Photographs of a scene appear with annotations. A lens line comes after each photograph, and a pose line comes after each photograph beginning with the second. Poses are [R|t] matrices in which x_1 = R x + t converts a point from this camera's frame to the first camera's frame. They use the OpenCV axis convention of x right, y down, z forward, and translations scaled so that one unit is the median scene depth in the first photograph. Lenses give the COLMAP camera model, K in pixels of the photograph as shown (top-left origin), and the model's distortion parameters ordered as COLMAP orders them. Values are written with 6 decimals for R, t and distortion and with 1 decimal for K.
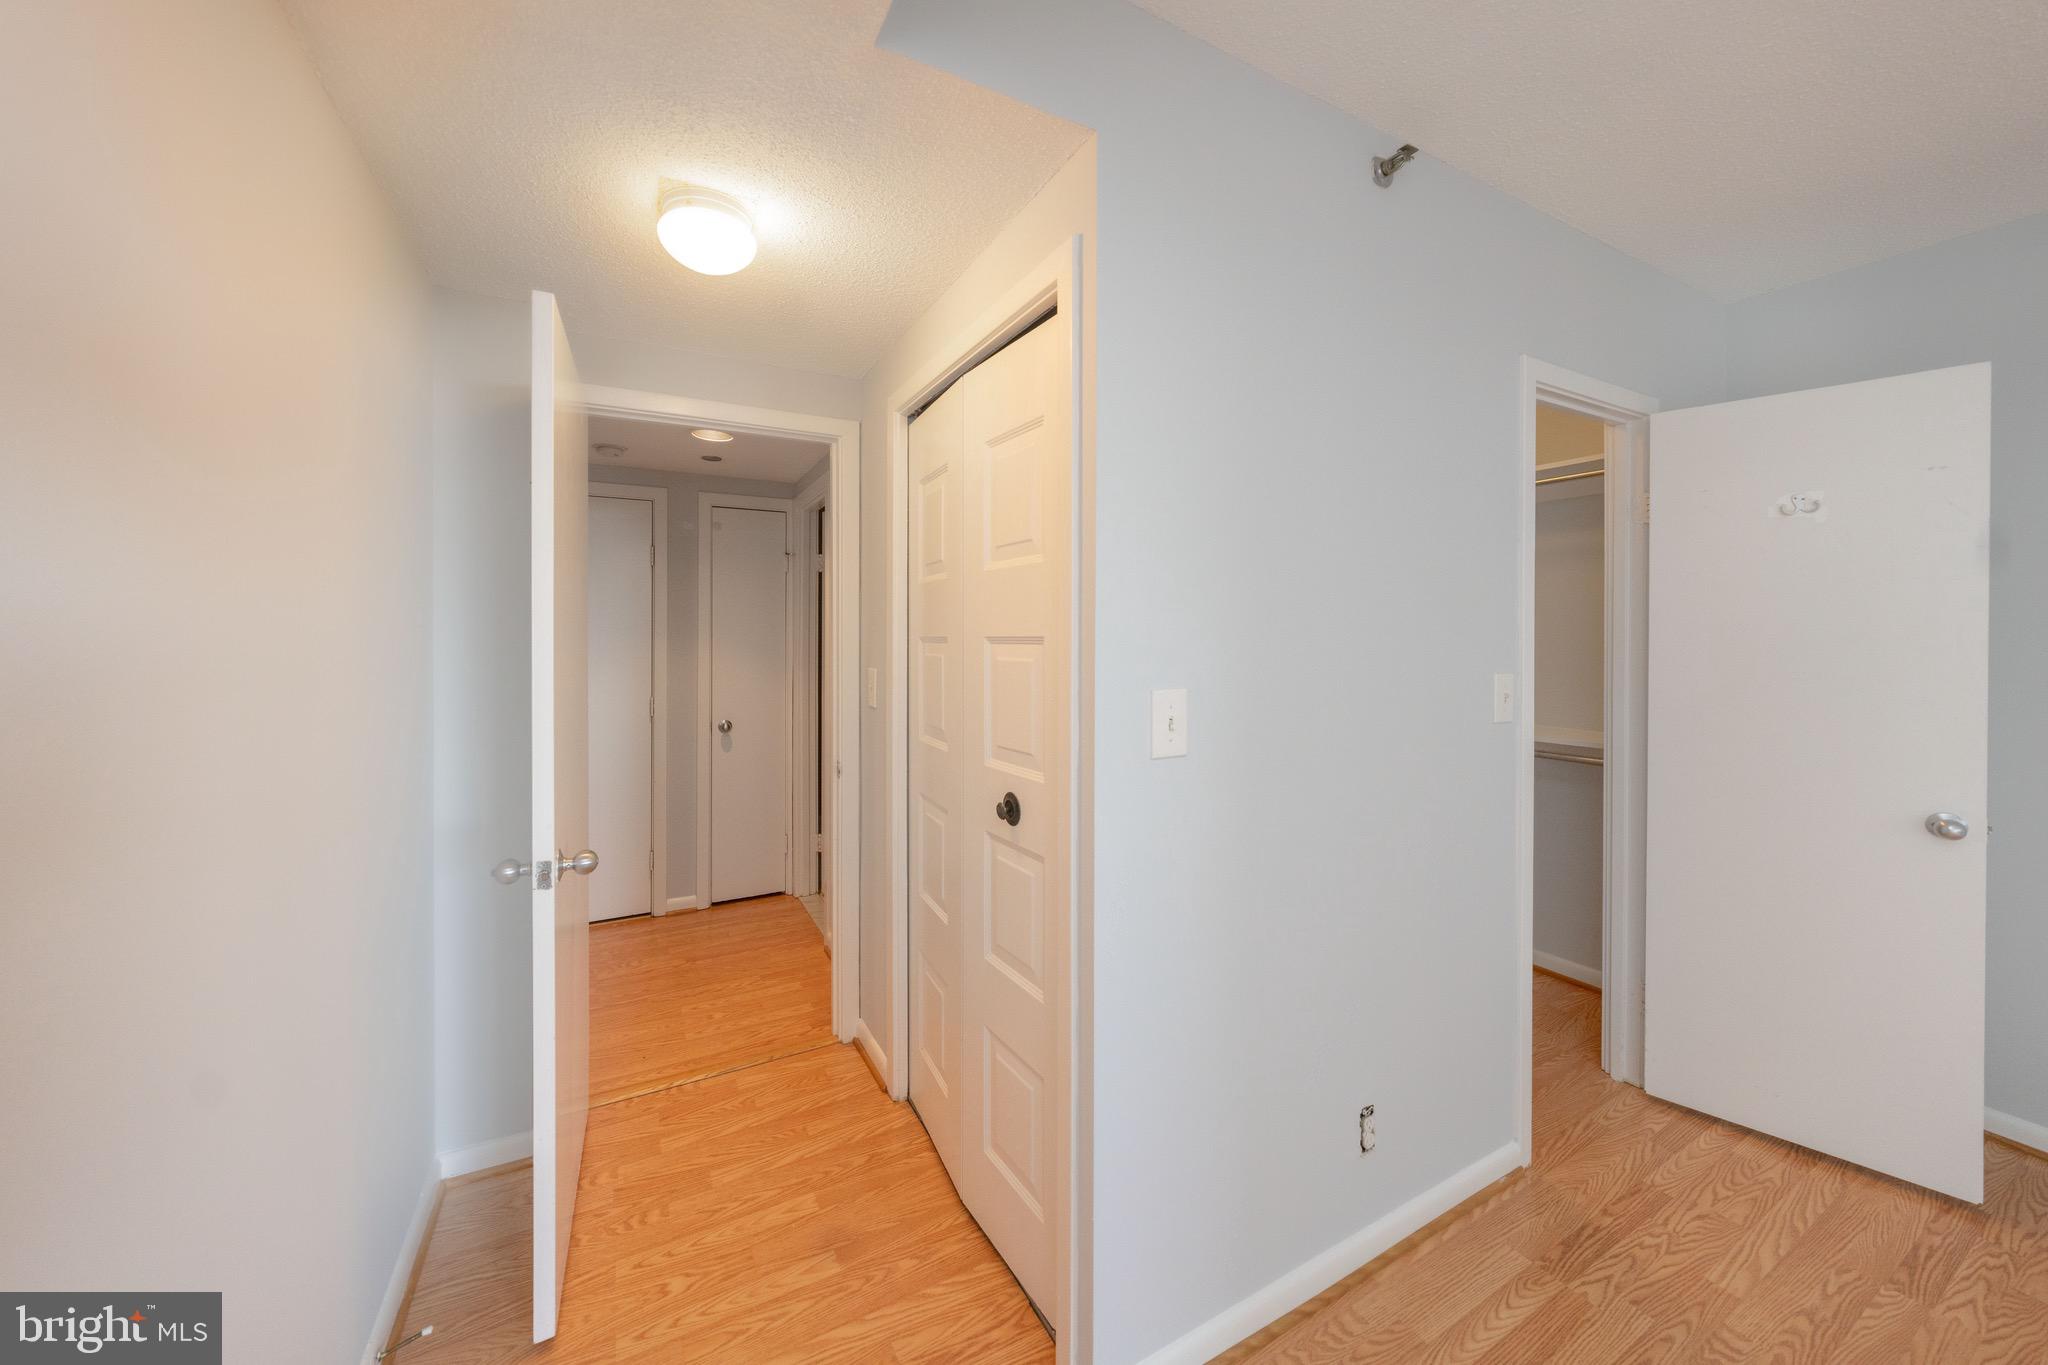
lens RADIAL K [[746.6, 0, 1028.6], [0, 746.6, 612.5], [0, 0, 1]] dist [-0.011869, 0.000531]
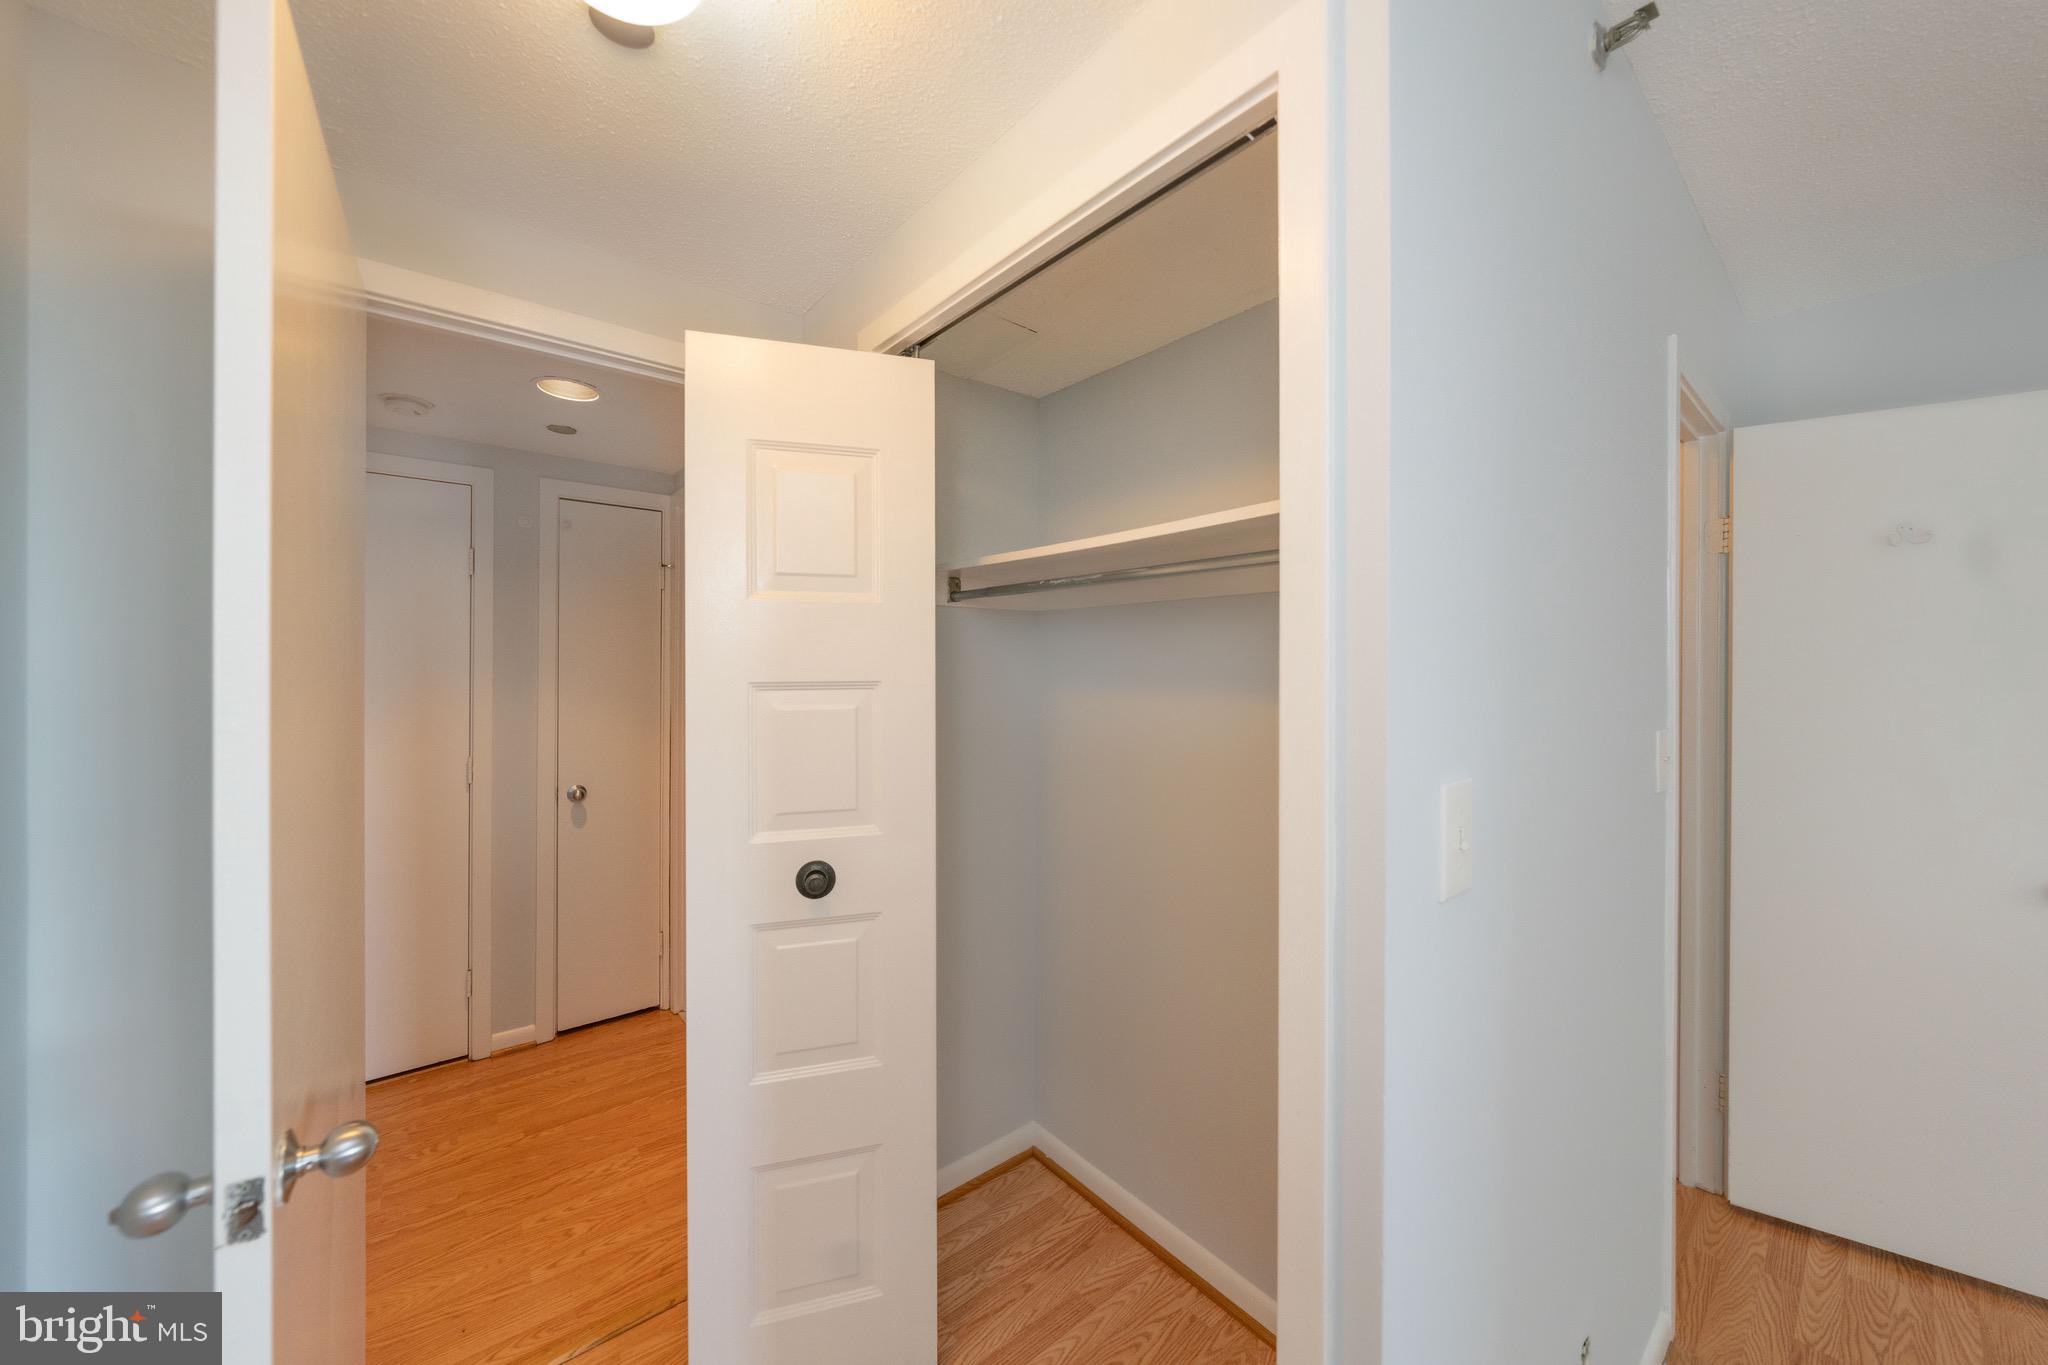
lens RADIAL K [[758.2, 0, 1019.8], [0, 758.2, 655.5], [0, 0, 1]] dist [-0.002014, -0.000131]
pose [[0.985452, 0.008203, 0.169756, -0.137399], [-0.010354, 0.999877, 0.011787, -0.000216], [-0.169638, -0.013373, 0.985416, 0.242096]]
